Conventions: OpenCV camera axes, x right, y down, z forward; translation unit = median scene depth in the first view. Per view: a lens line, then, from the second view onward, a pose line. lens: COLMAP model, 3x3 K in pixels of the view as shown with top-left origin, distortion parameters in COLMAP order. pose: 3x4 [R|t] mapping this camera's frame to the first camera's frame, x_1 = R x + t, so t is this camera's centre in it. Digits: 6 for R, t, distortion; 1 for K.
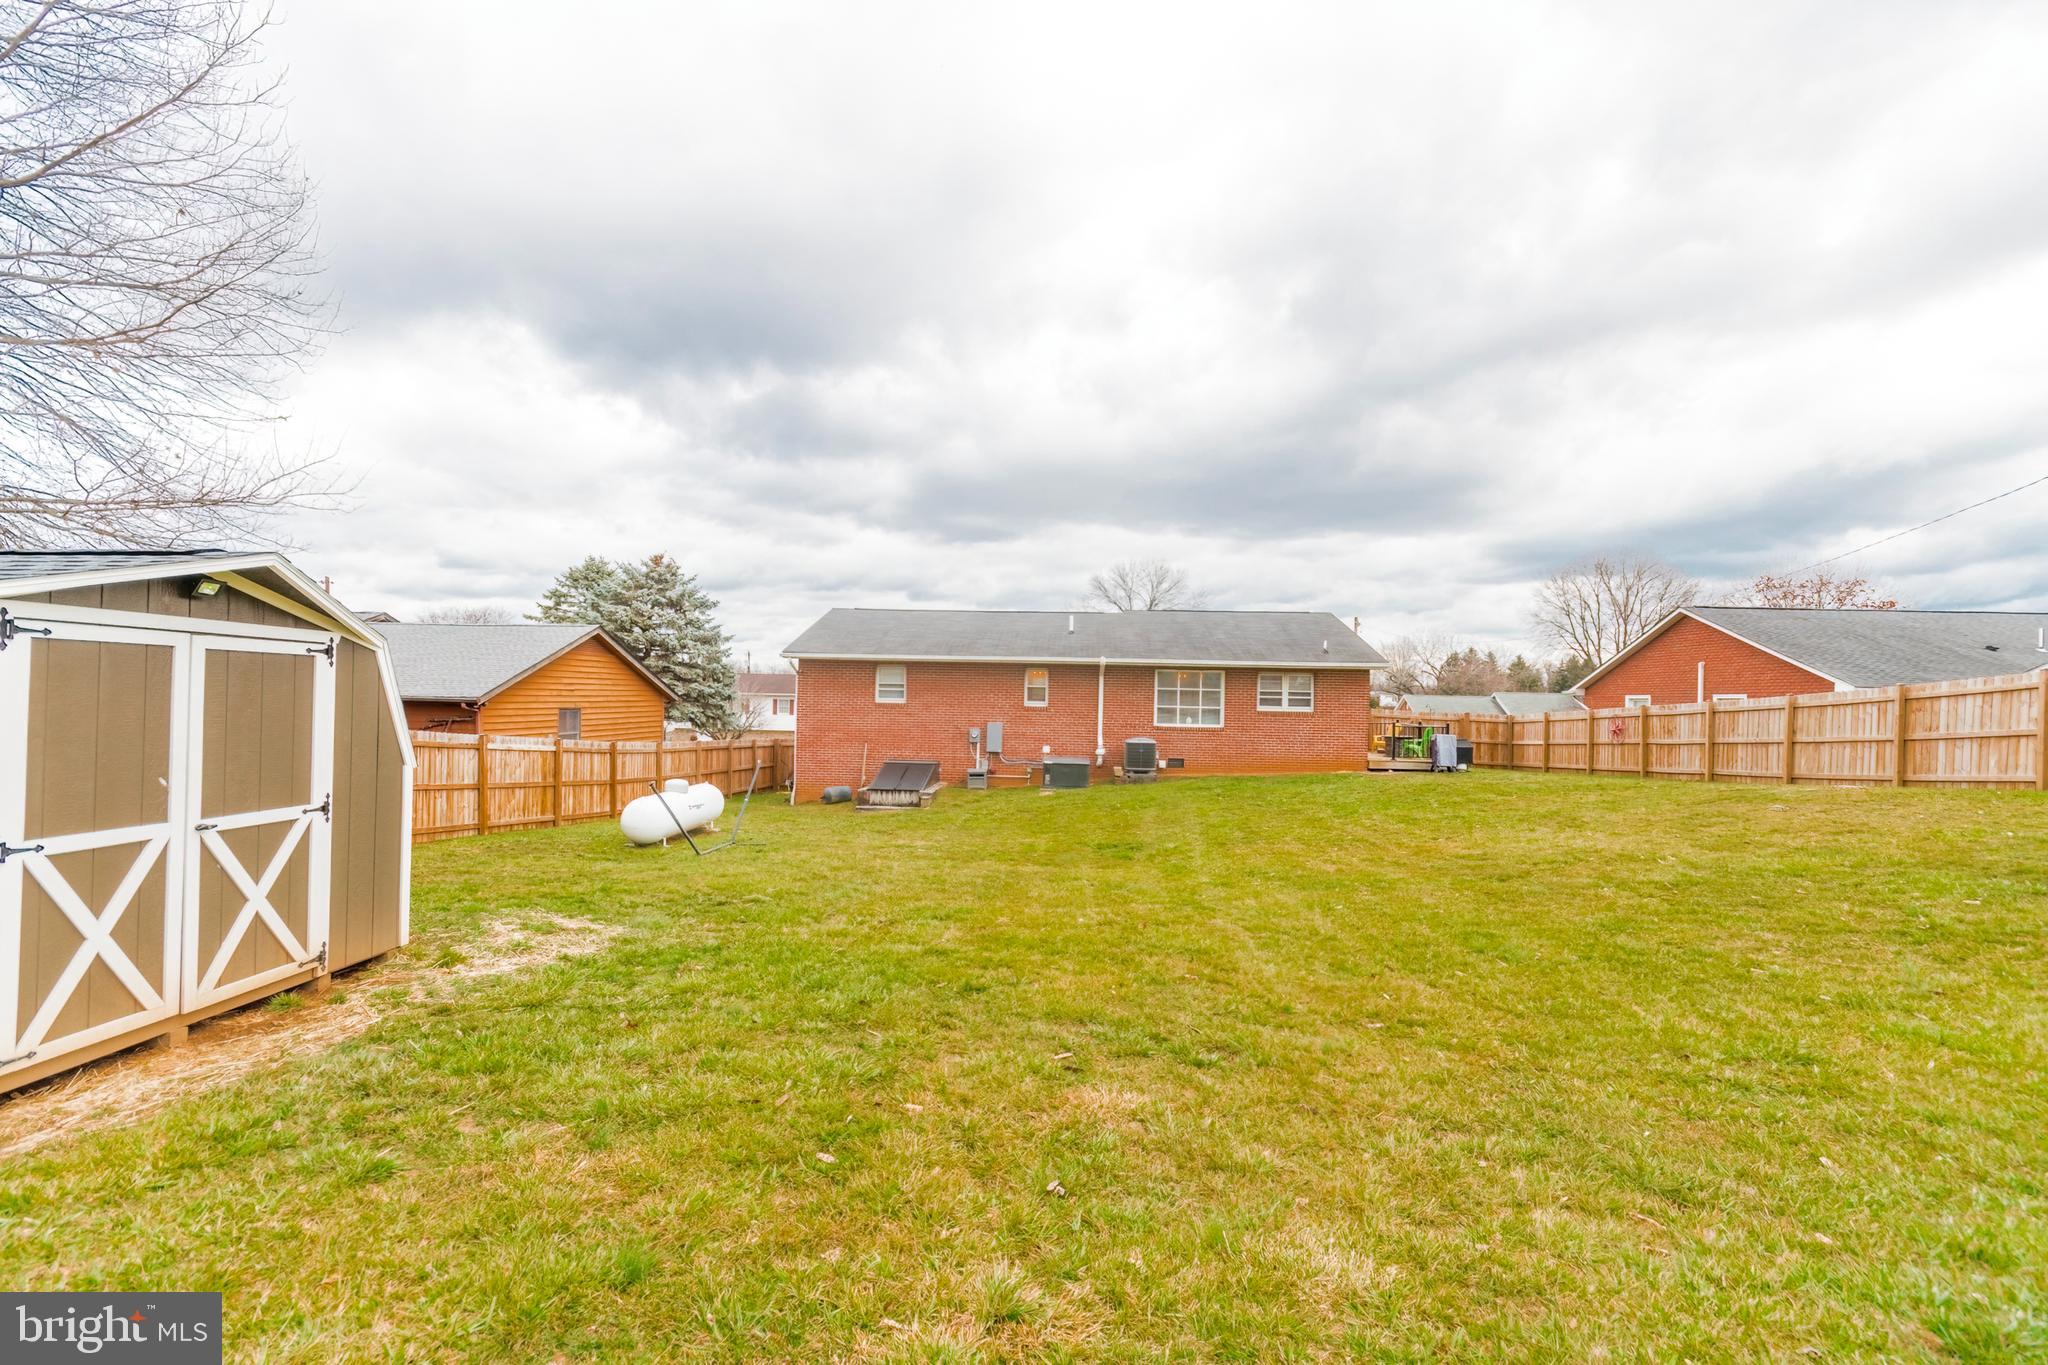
lens RADIAL K [[909.3, 0, 1014.9], [0, 909.3, 690.5], [0, 0, 1]] dist [0.004610, -0.000990]
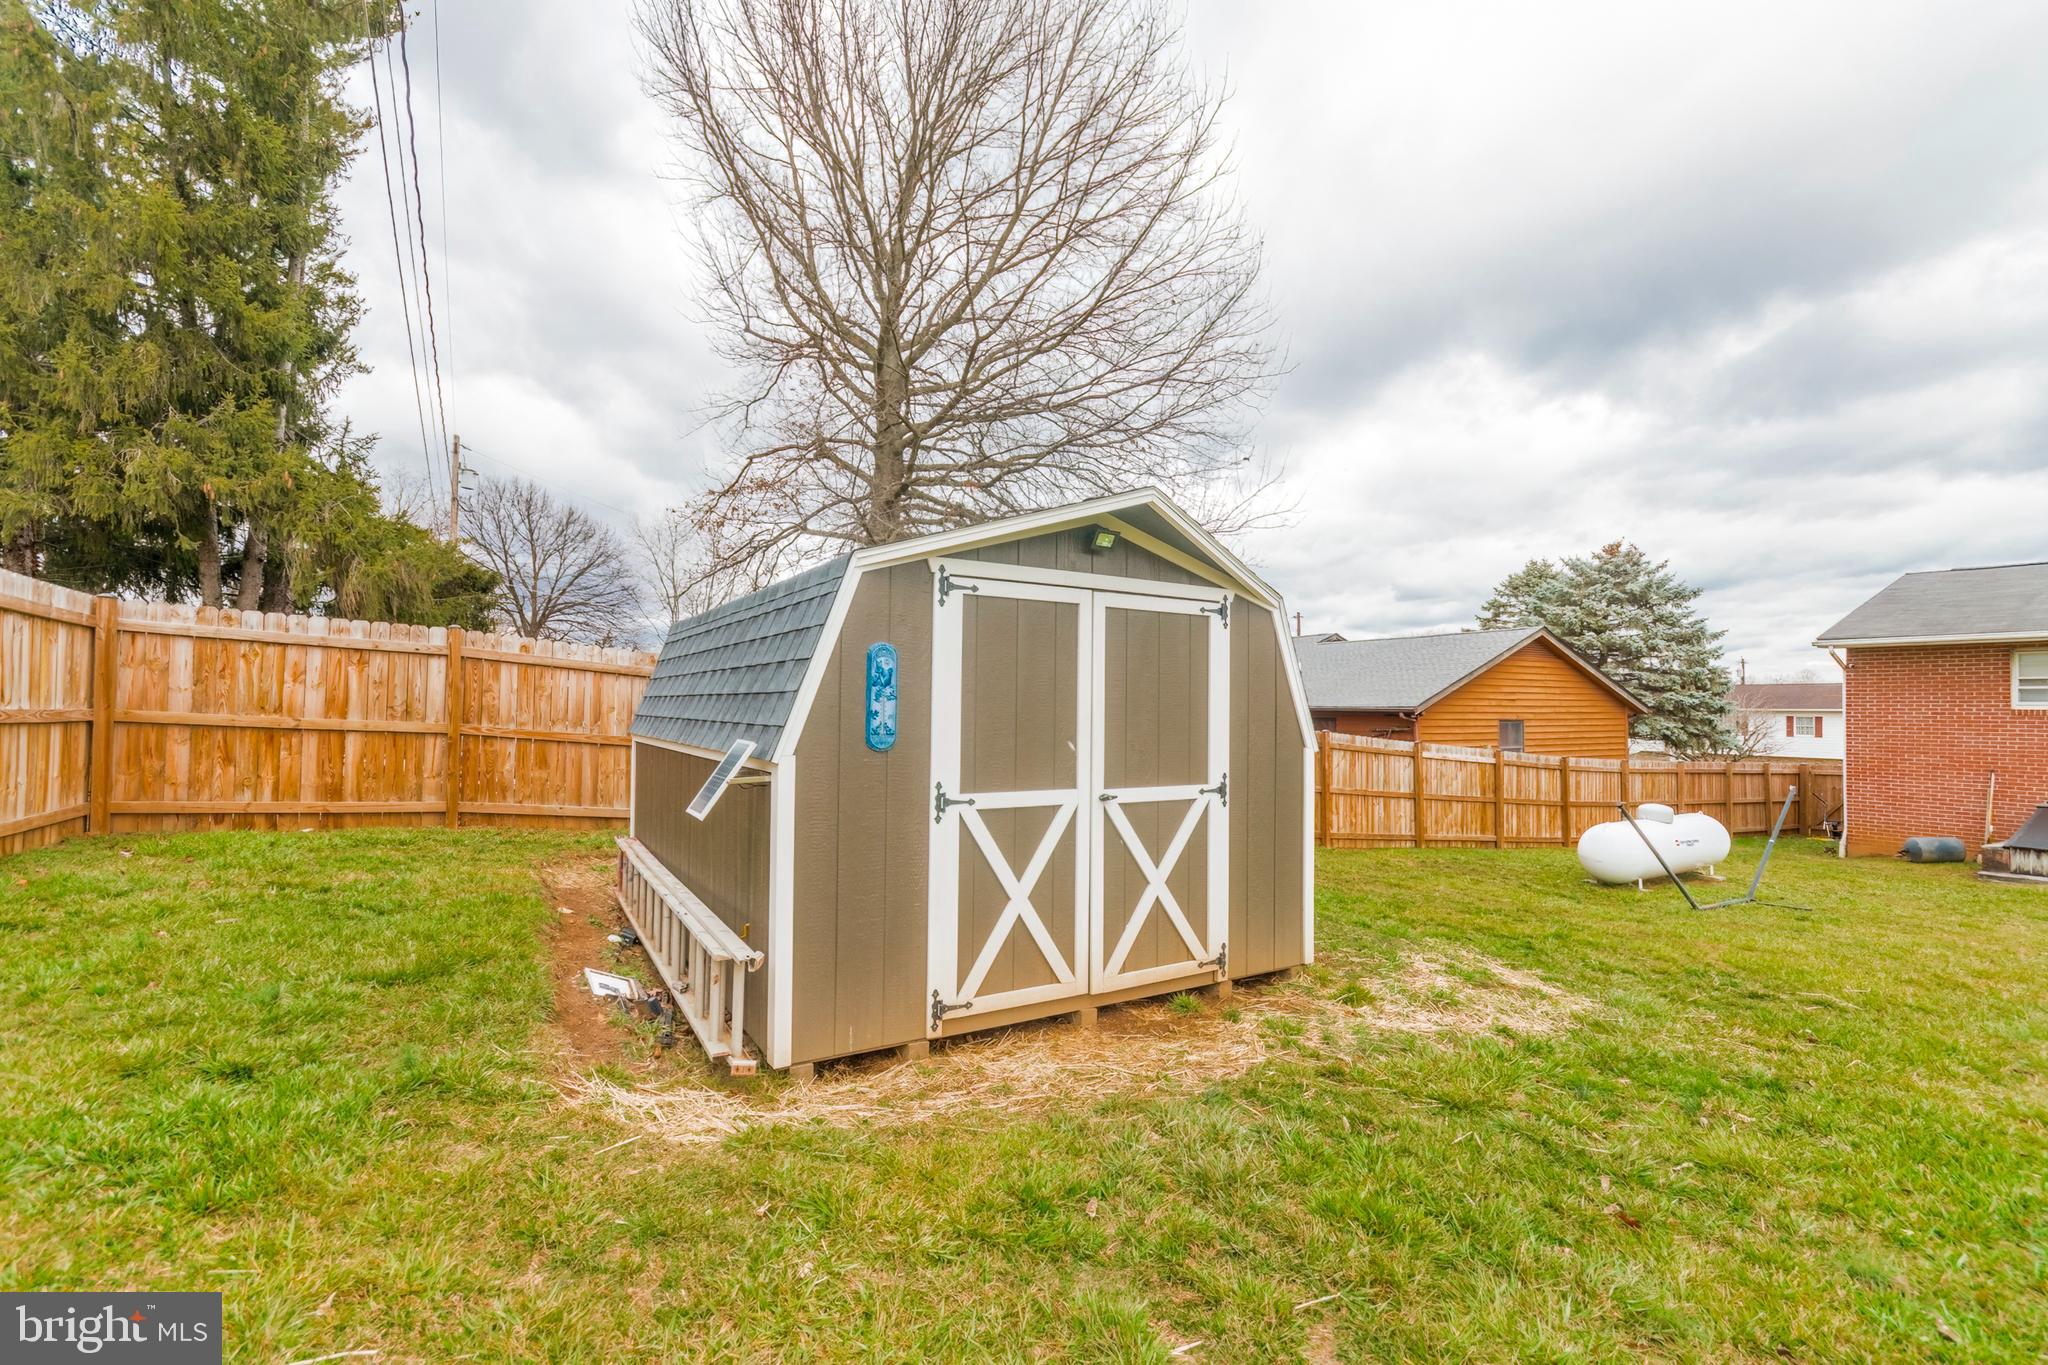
lens RADIAL K [[909.3, 0, 1015.9], [0, 909.3, 693.1], [0, 0, 1]] dist [0.004610, -0.000990]
pose [[0.578130, -0.024076, -0.815589, -0.156055], [0.006300, 0.999666, -0.025045, 0.056624], [0.815920, 0.009341, 0.578089, 0.332902]]
